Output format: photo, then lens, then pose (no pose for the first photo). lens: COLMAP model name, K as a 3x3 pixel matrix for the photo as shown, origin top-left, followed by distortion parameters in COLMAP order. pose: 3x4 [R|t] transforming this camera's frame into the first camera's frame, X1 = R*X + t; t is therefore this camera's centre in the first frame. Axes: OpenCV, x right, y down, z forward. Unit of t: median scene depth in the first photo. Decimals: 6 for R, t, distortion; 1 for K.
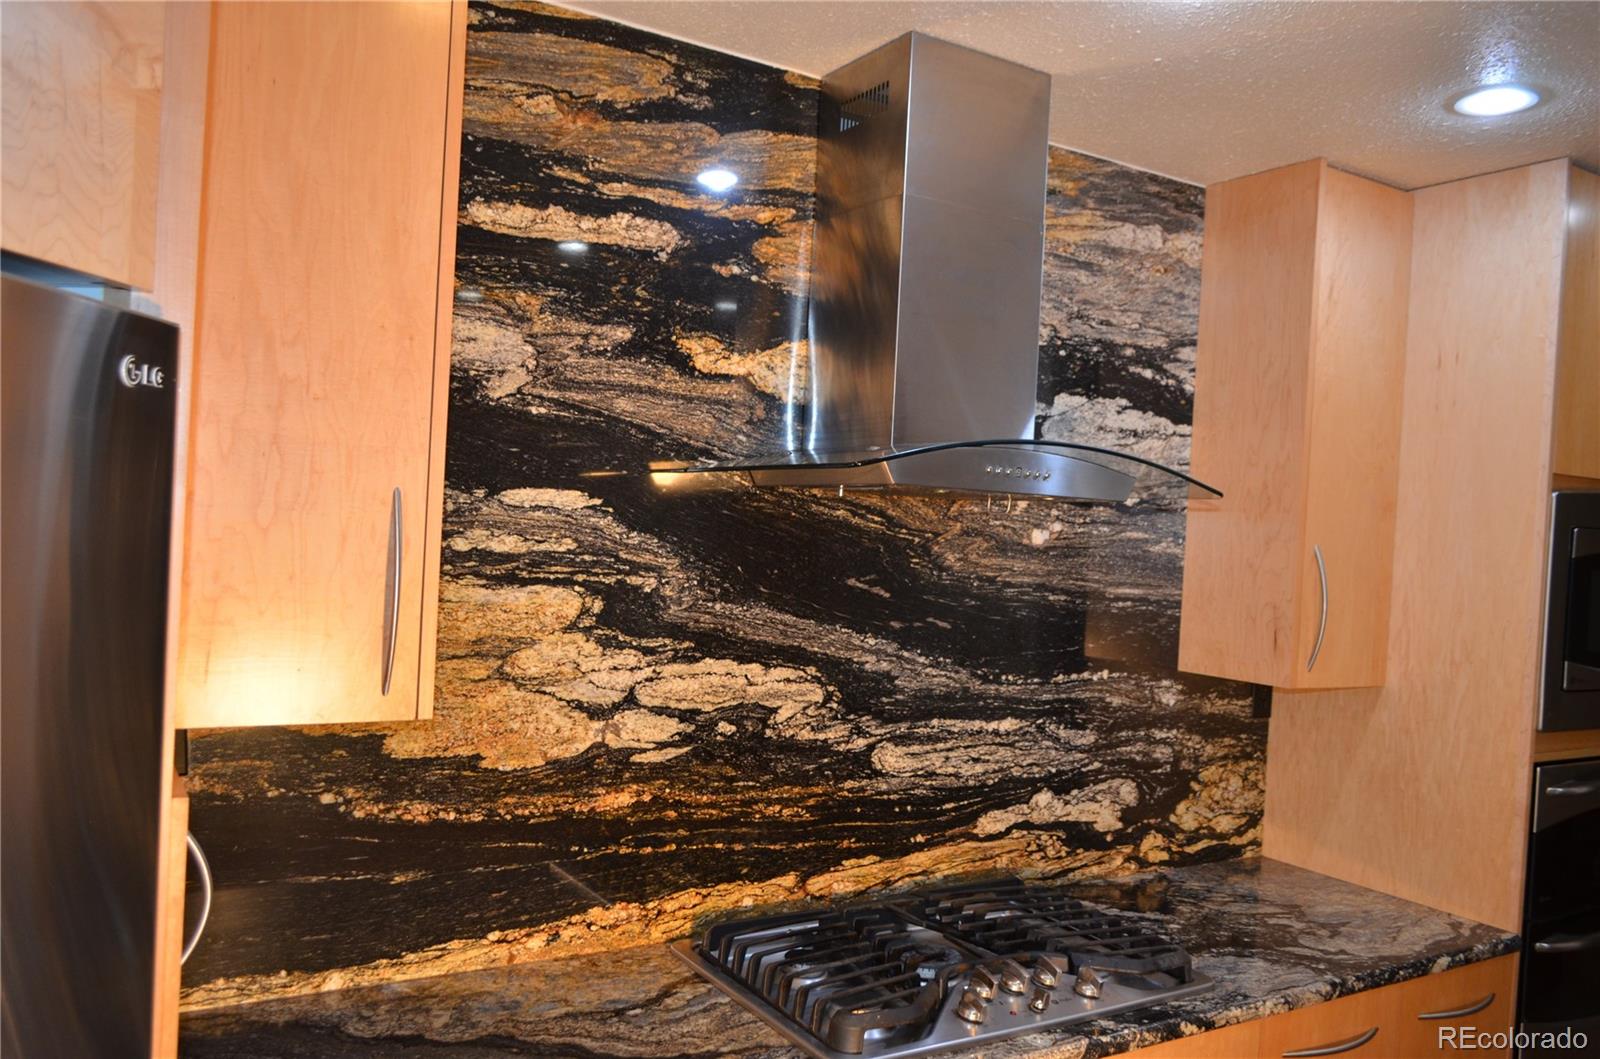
lens RADIAL K [[1244.3, 0, 802.1], [0, 1244.3, 540.0], [0, 0, 1]] dist [-0.006989, 0.005527]
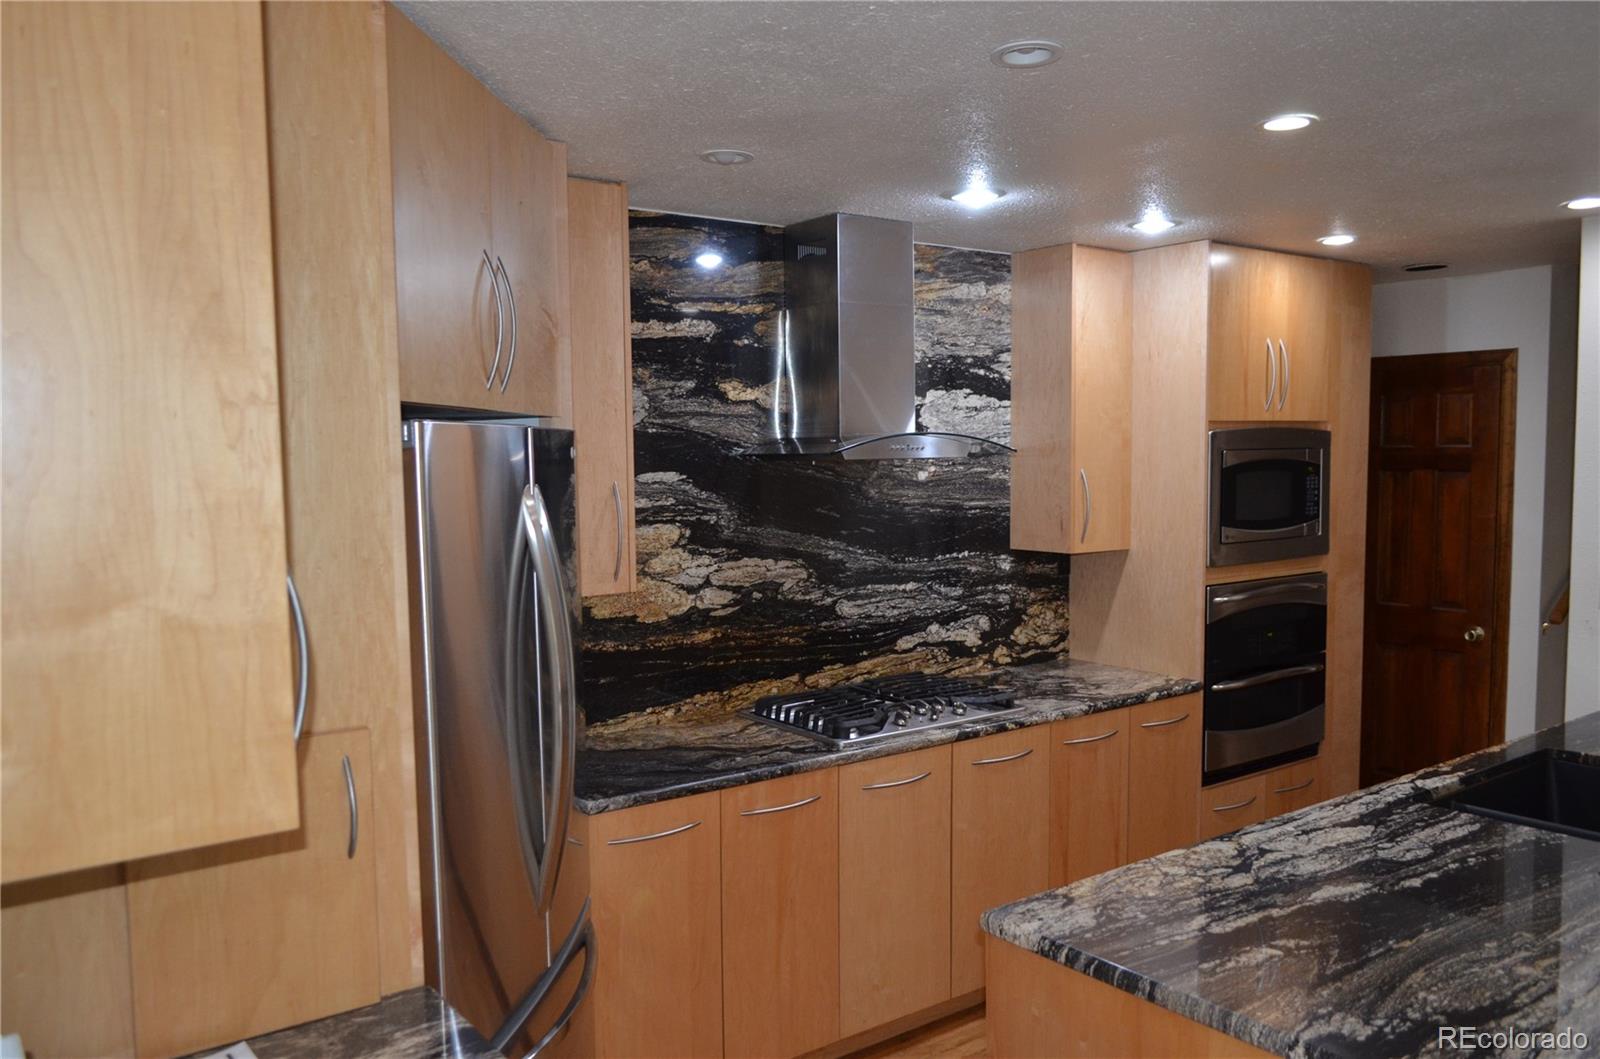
lens RADIAL K [[1244.3, 0, 801.0], [0, 1244.3, 527.5], [0, 0, 1]] dist [-0.006989, 0.005527]
pose [[0.994496, -0.069172, 0.078695, -0.124403], [0.064690, 0.996210, 0.058147, -0.045221], [-0.082419, -0.052736, 0.995202, -0.749316]]
